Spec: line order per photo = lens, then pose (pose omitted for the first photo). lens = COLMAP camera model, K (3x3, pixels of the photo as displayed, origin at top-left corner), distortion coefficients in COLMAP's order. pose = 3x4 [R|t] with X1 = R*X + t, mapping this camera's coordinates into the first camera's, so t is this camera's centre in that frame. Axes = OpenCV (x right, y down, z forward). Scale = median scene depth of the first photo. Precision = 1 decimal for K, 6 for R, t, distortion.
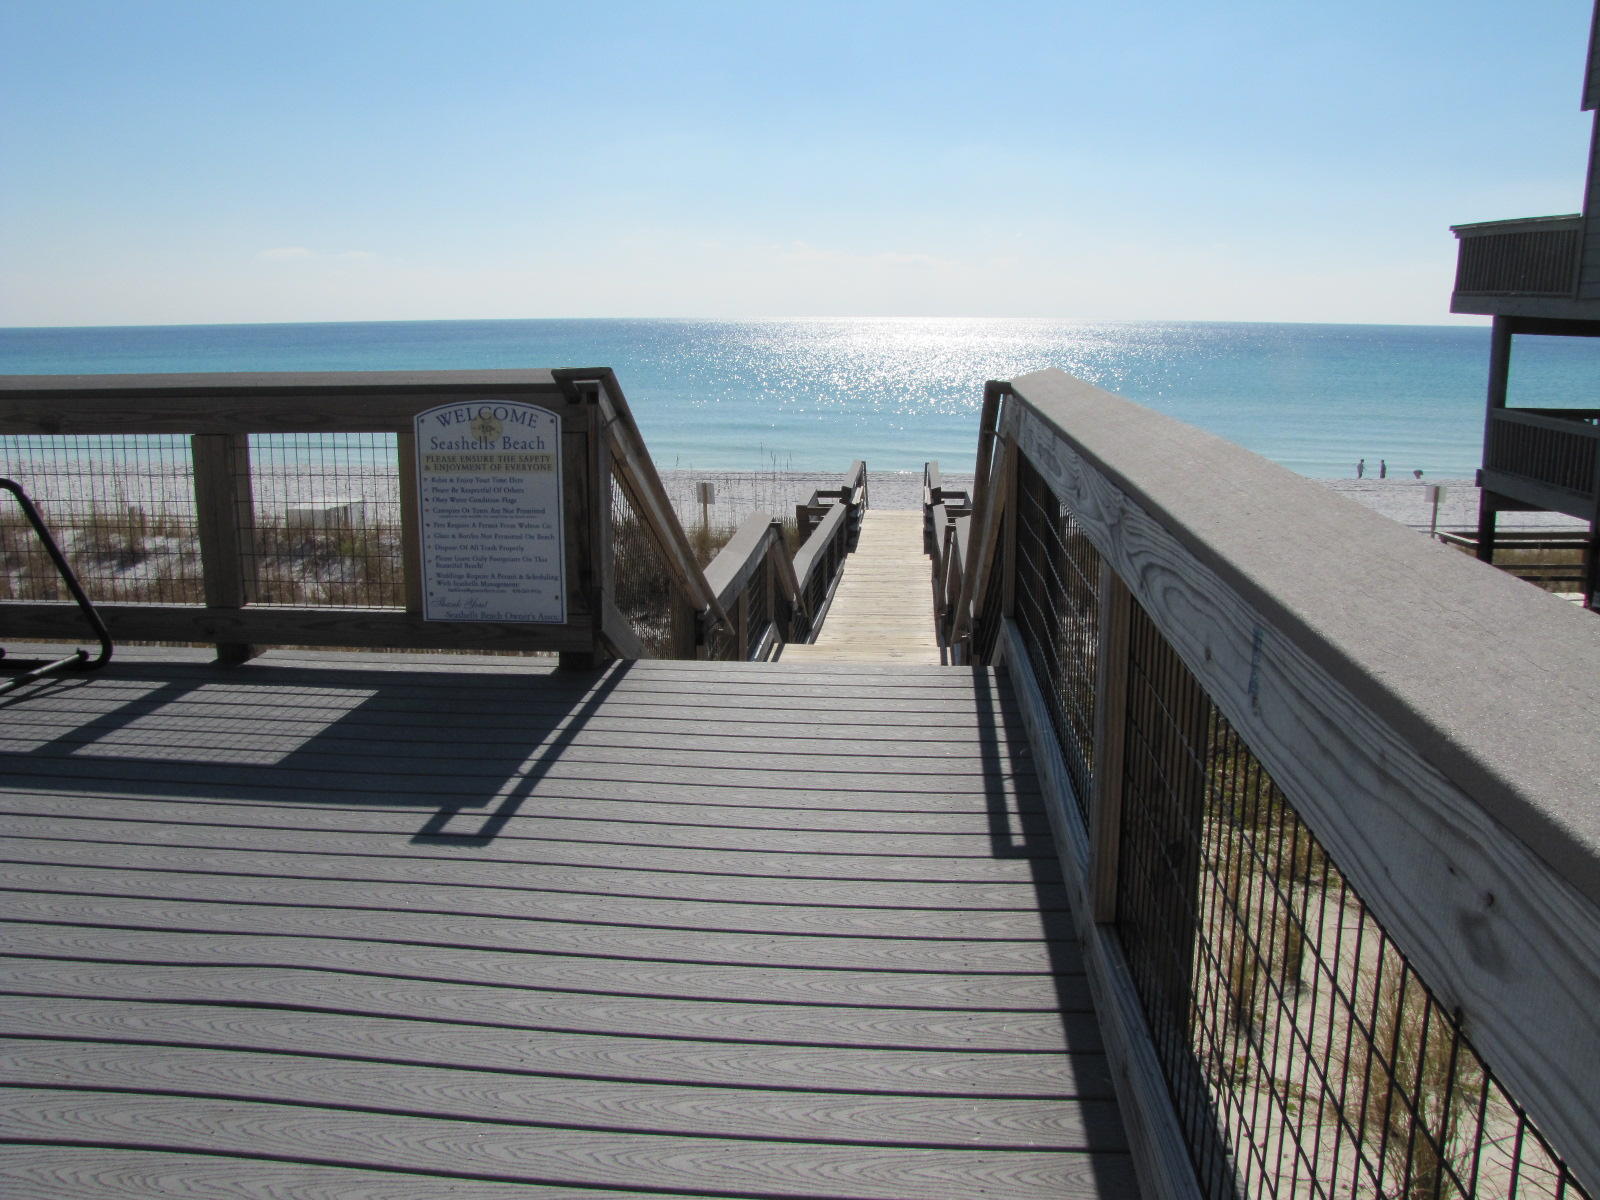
lens RADIAL K [[1333.3, 0, 800.0], [0, 1333.3, 600.0], [0, 0, 1]] dist [-0.157863, 0.126854]
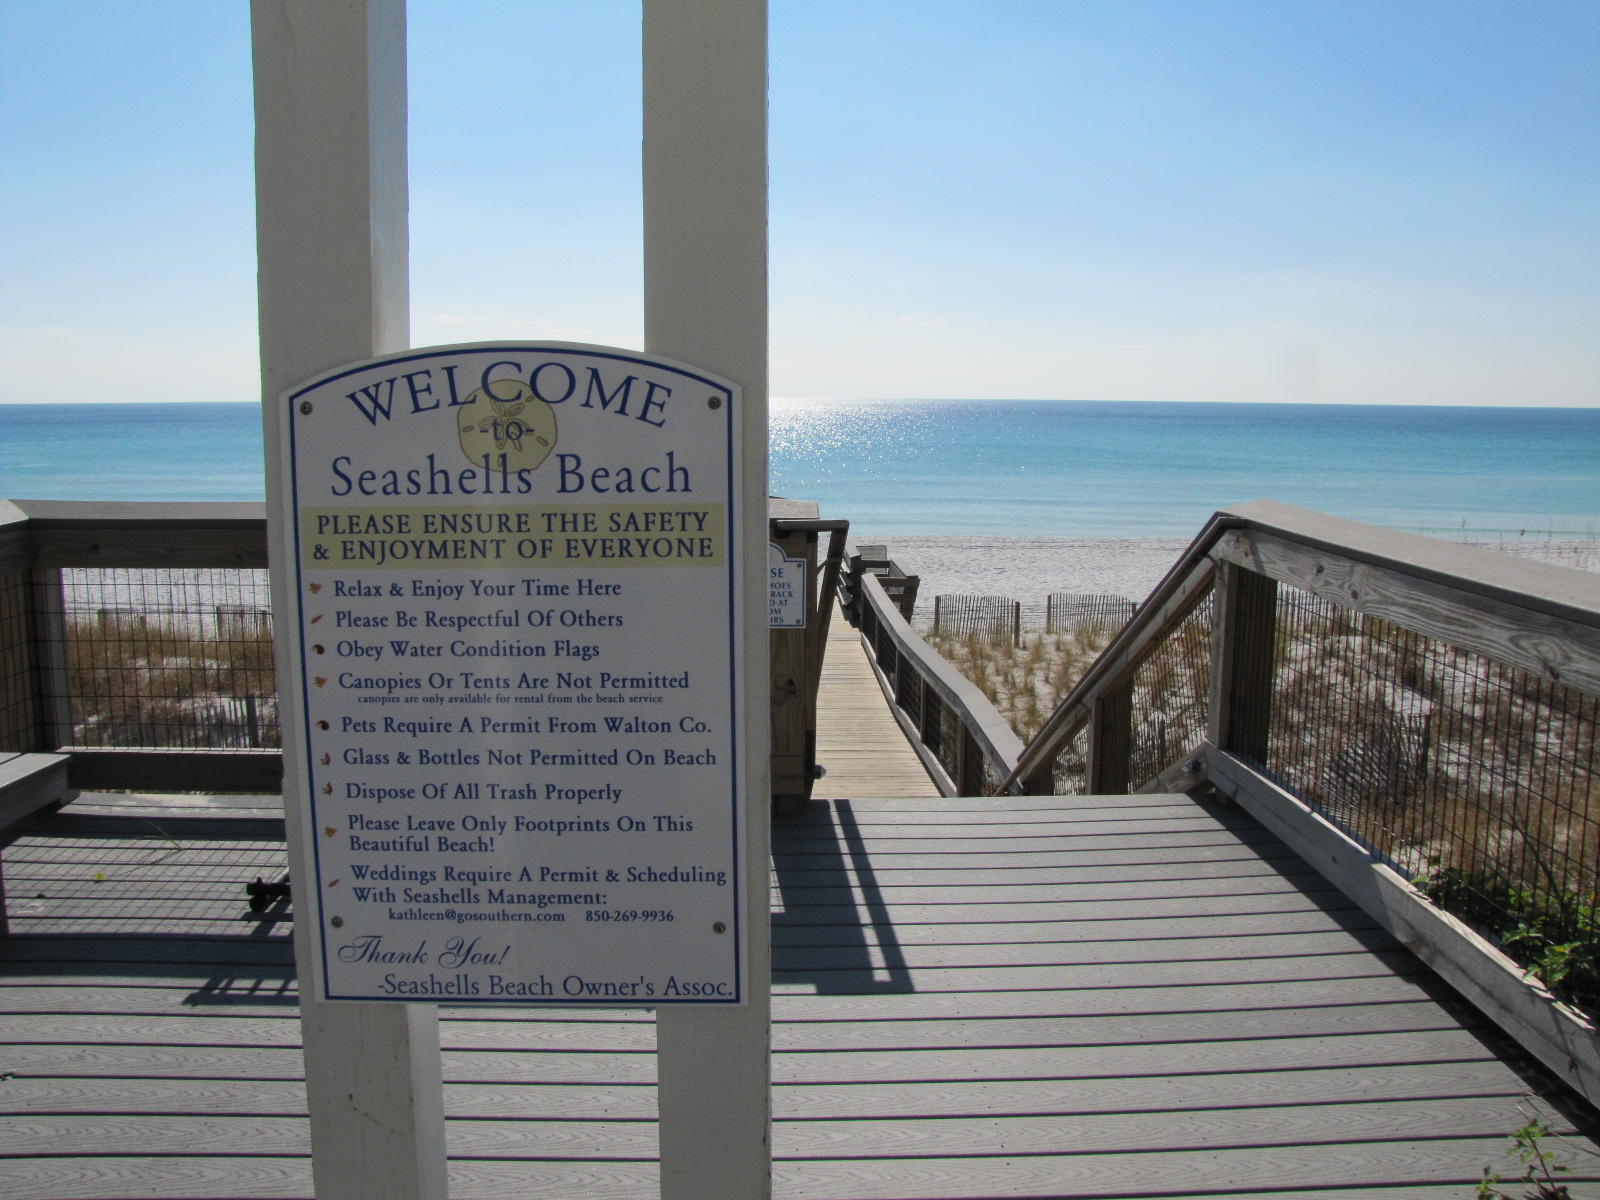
lens RADIAL K [[1333.3, 0, 800.0], [0, 1333.3, 600.0], [0, 0, 1]] dist [-0.157863, 0.126854]
pose [[0.996035, -0.017278, 0.087266, -0.192469], [0.022190, 0.998204, -0.055641, -0.067750], [-0.086148, 0.057356, 0.994630, 0.664825]]
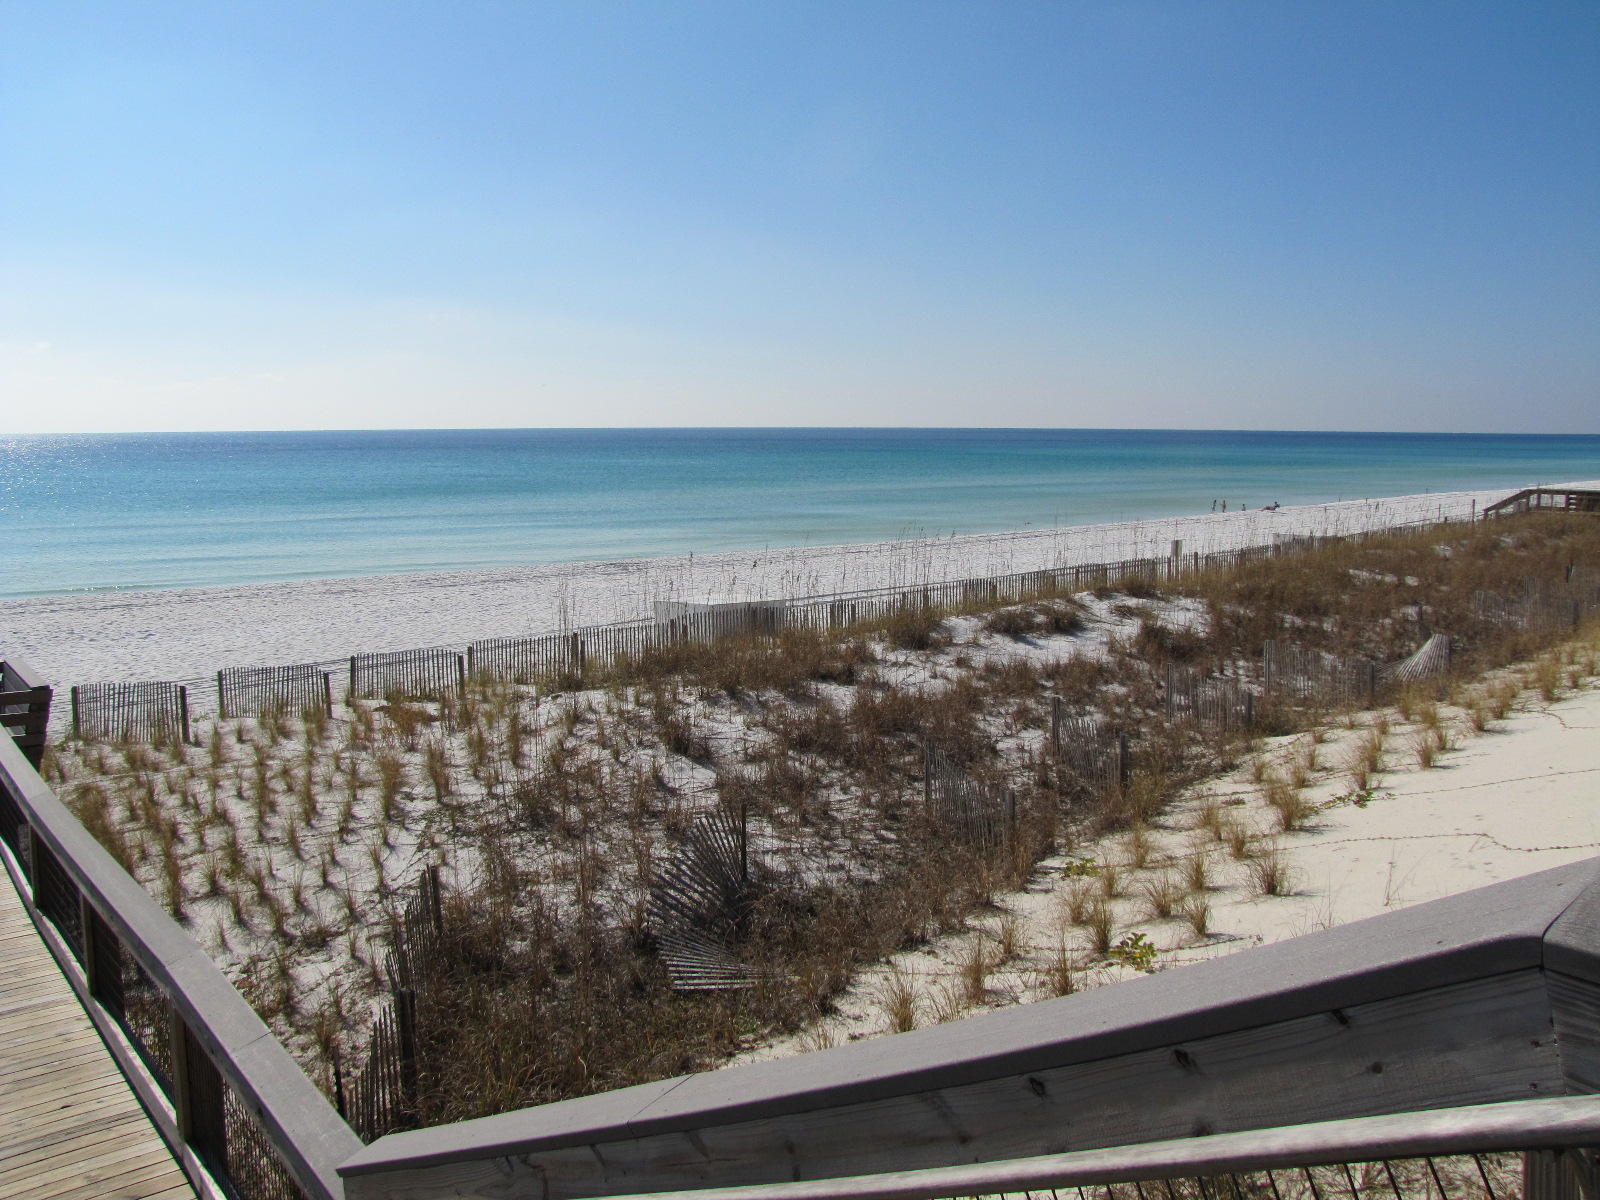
lens RADIAL K [[1333.3, 0, 800.0], [0, 1333.3, 600.0], [0, 0, 1]] dist [-0.157863, 0.126854]
pose [[0.751927, -0.090150, 0.653053, -0.177981], [0.139915, 0.989862, -0.024455, -0.086942], [-0.644228, 0.109760, 0.756917, 0.749067]]
